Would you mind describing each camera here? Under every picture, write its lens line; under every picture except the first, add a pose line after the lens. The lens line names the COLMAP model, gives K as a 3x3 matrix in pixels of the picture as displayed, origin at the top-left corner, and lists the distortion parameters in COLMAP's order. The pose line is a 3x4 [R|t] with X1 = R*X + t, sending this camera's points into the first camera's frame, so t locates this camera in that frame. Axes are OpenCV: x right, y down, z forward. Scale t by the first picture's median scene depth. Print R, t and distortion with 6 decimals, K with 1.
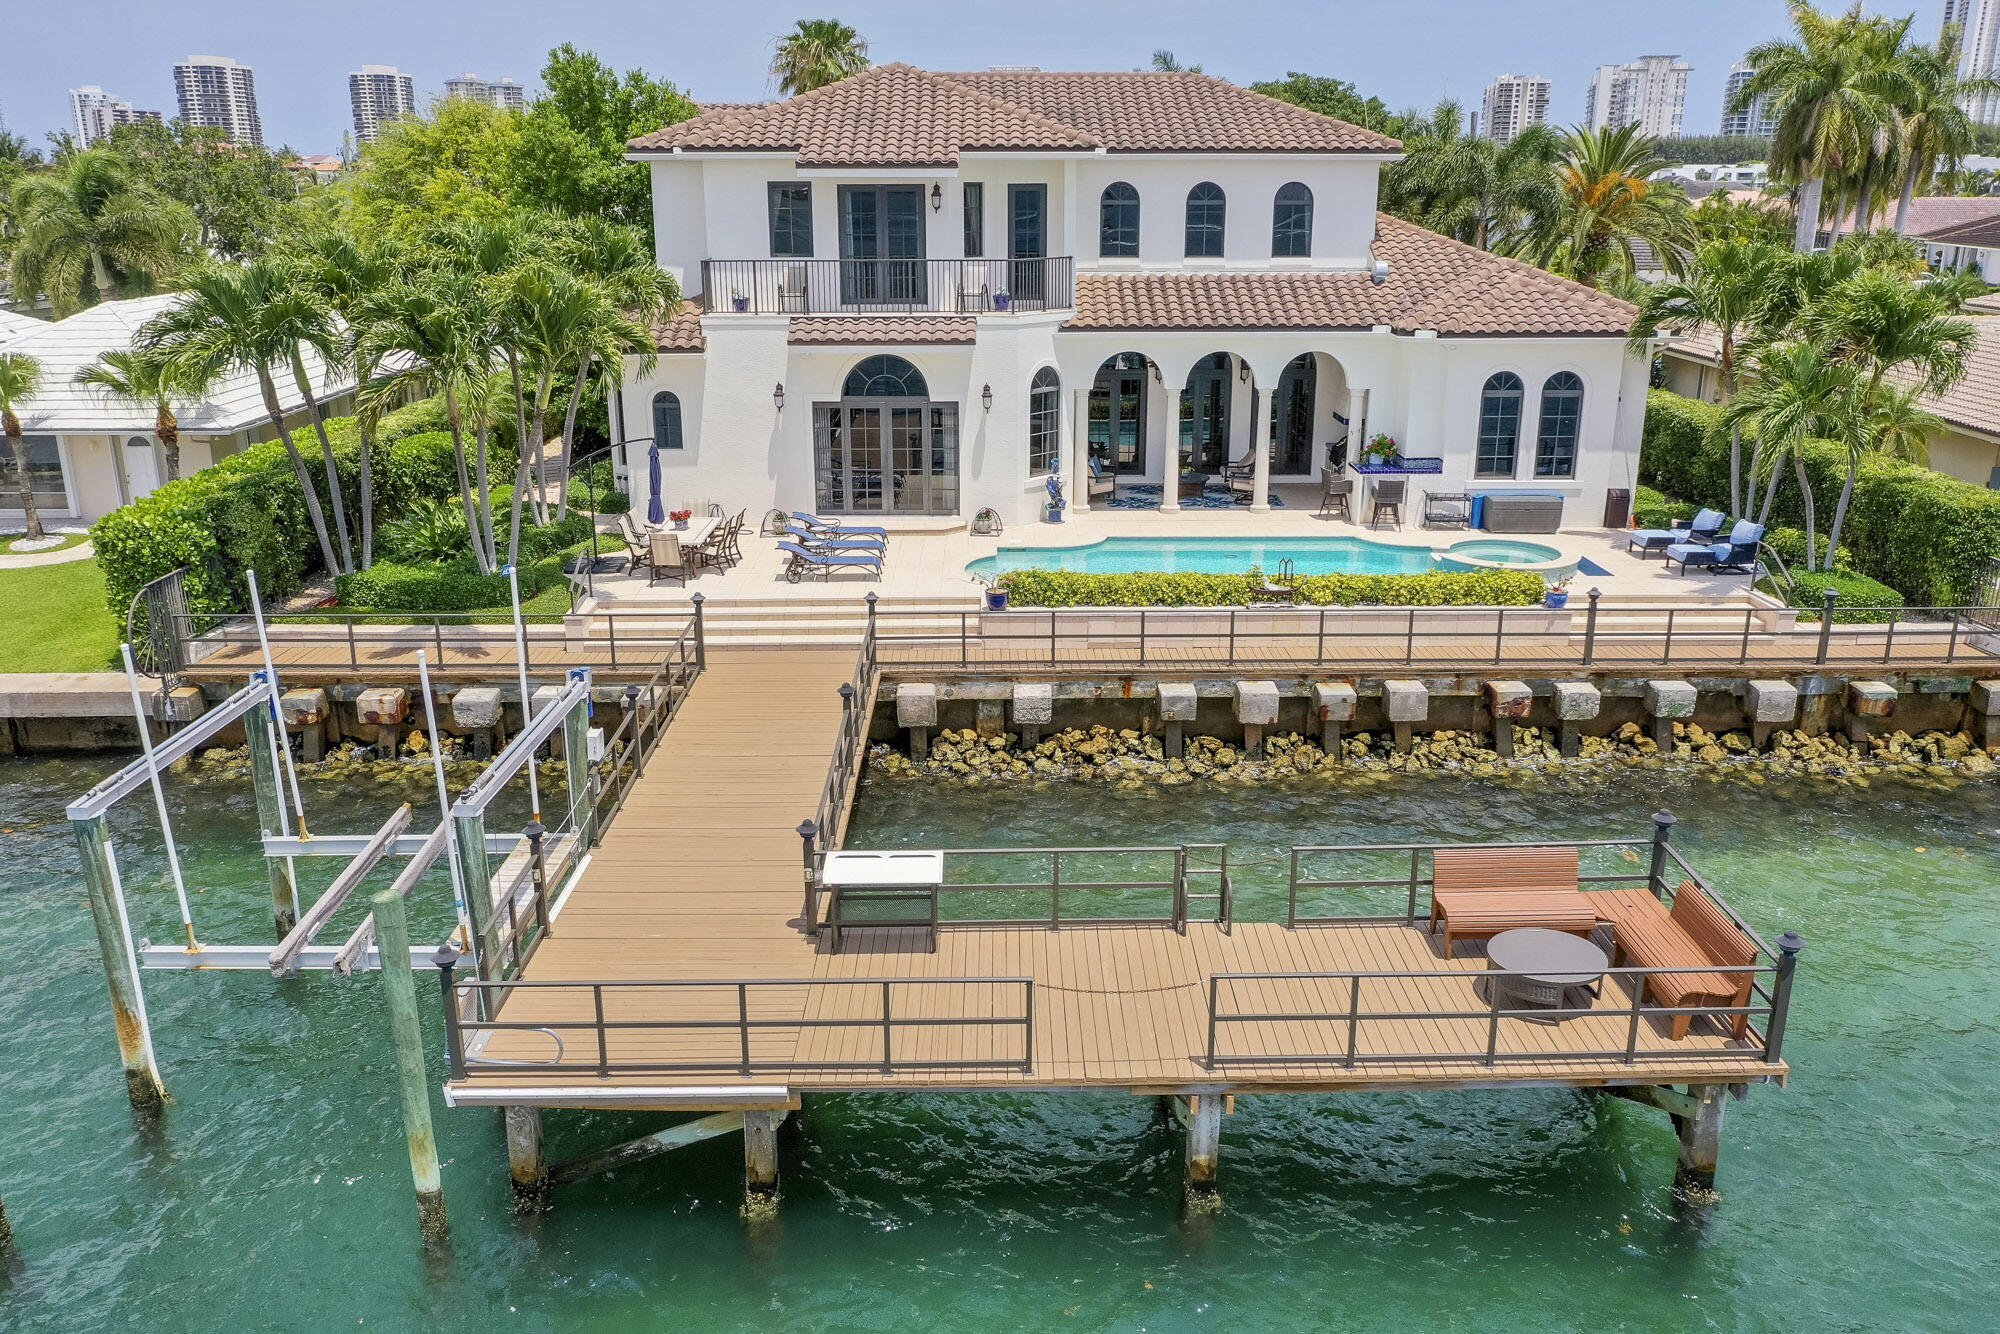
lens RADIAL K [[1539.3, 0, 1002.6], [0, 1539.3, 667.9], [0, 0, 1]] dist [-0.000153, -0.010697]
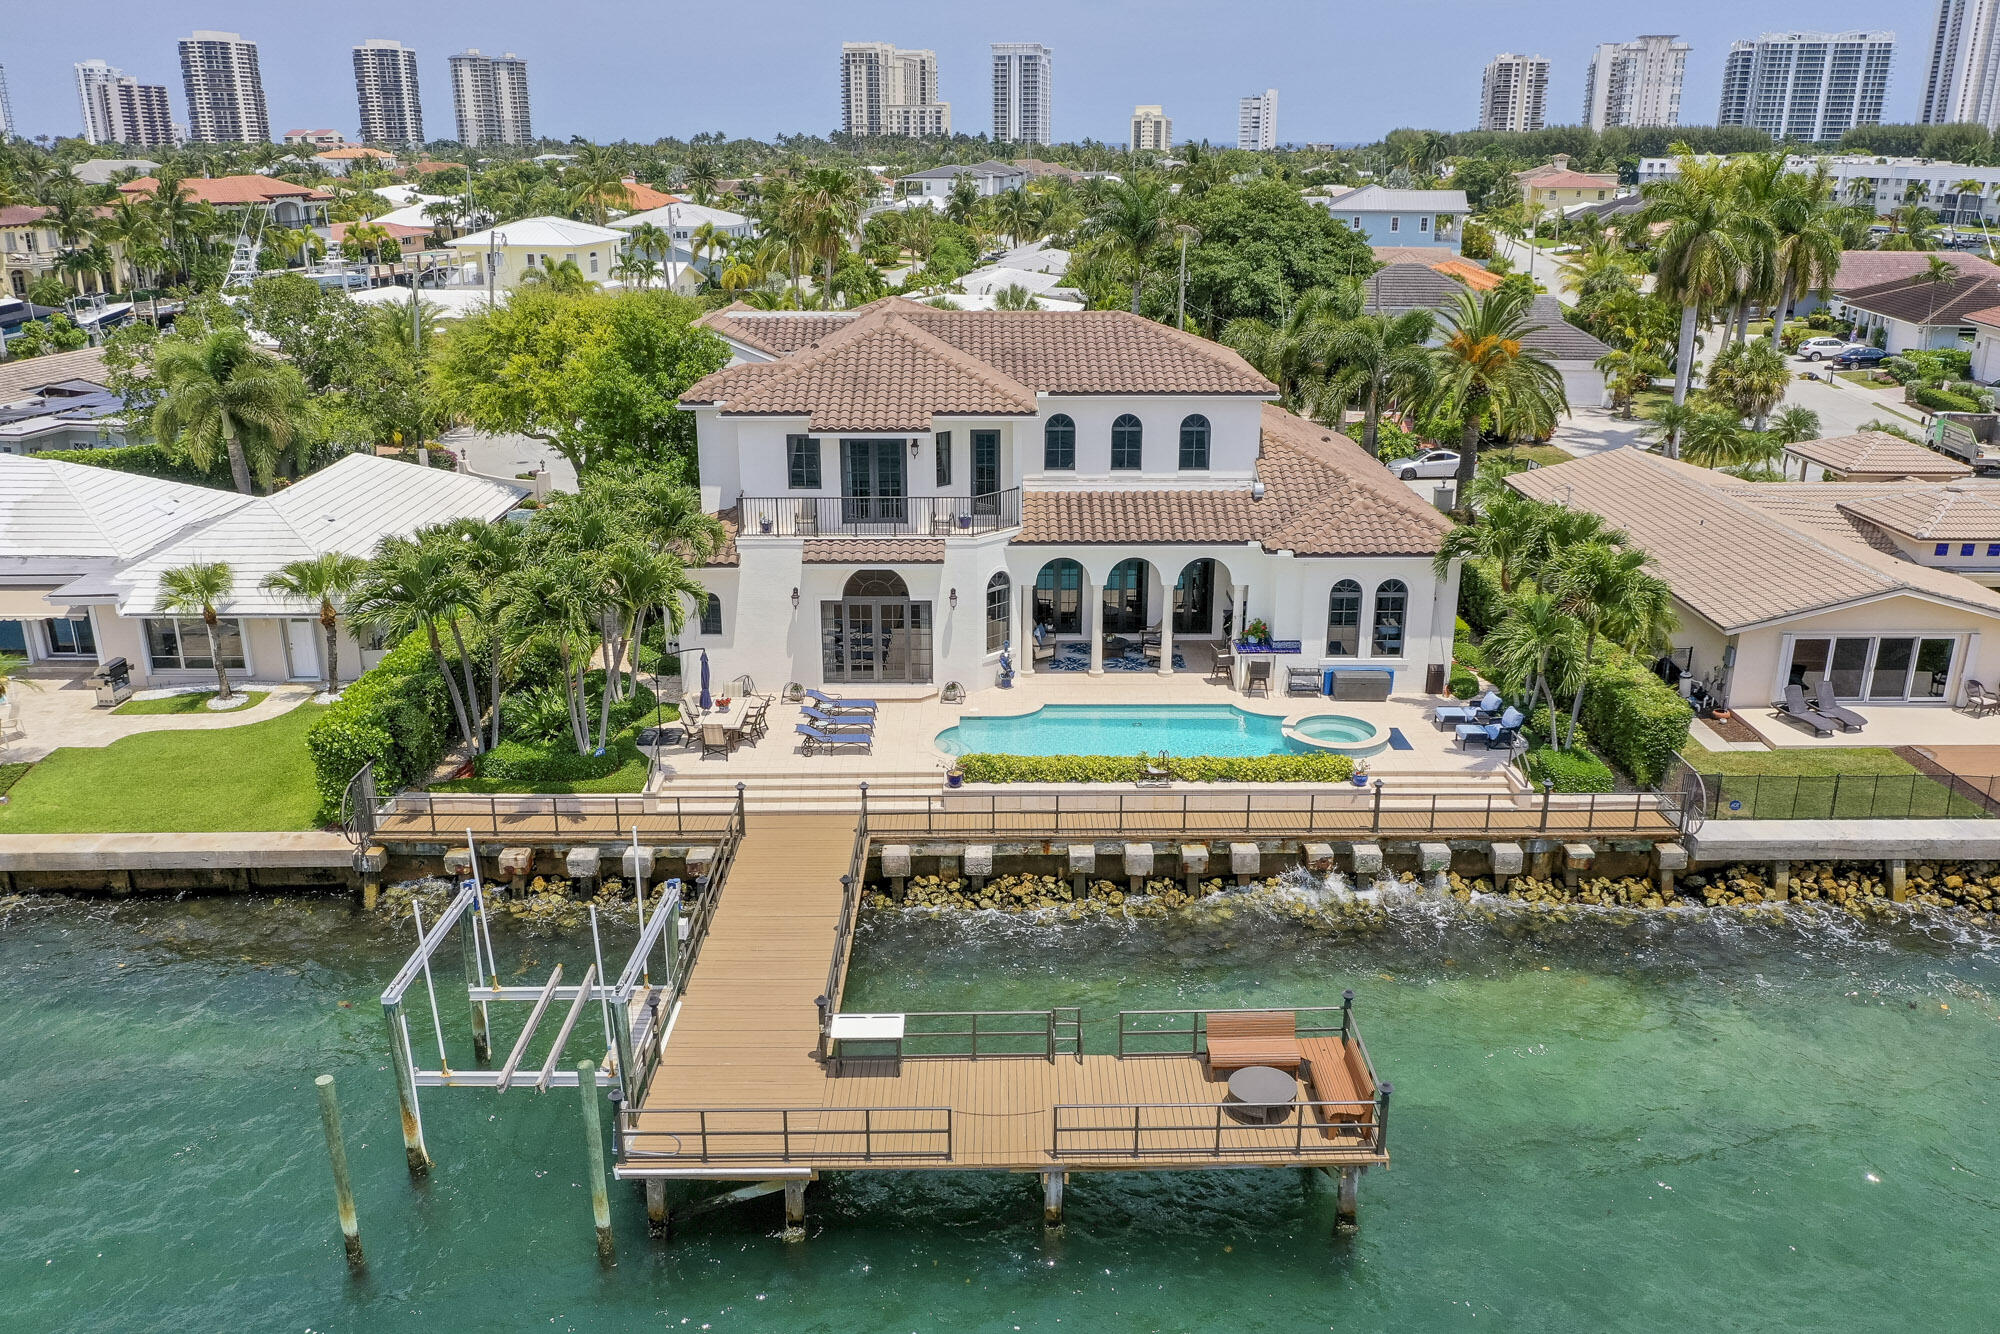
lens RADIAL K [[1539.3, 0, 1004.9], [0, 1539.3, 667.0], [0, 0, 1]] dist [-0.000153, -0.010697]
pose [[0.999997, 0.002627, 0.000204, 0.041022], [-0.002631, 0.999781, 0.020750, -0.174691], [-0.000150, -0.020751, 0.999785, -0.384245]]
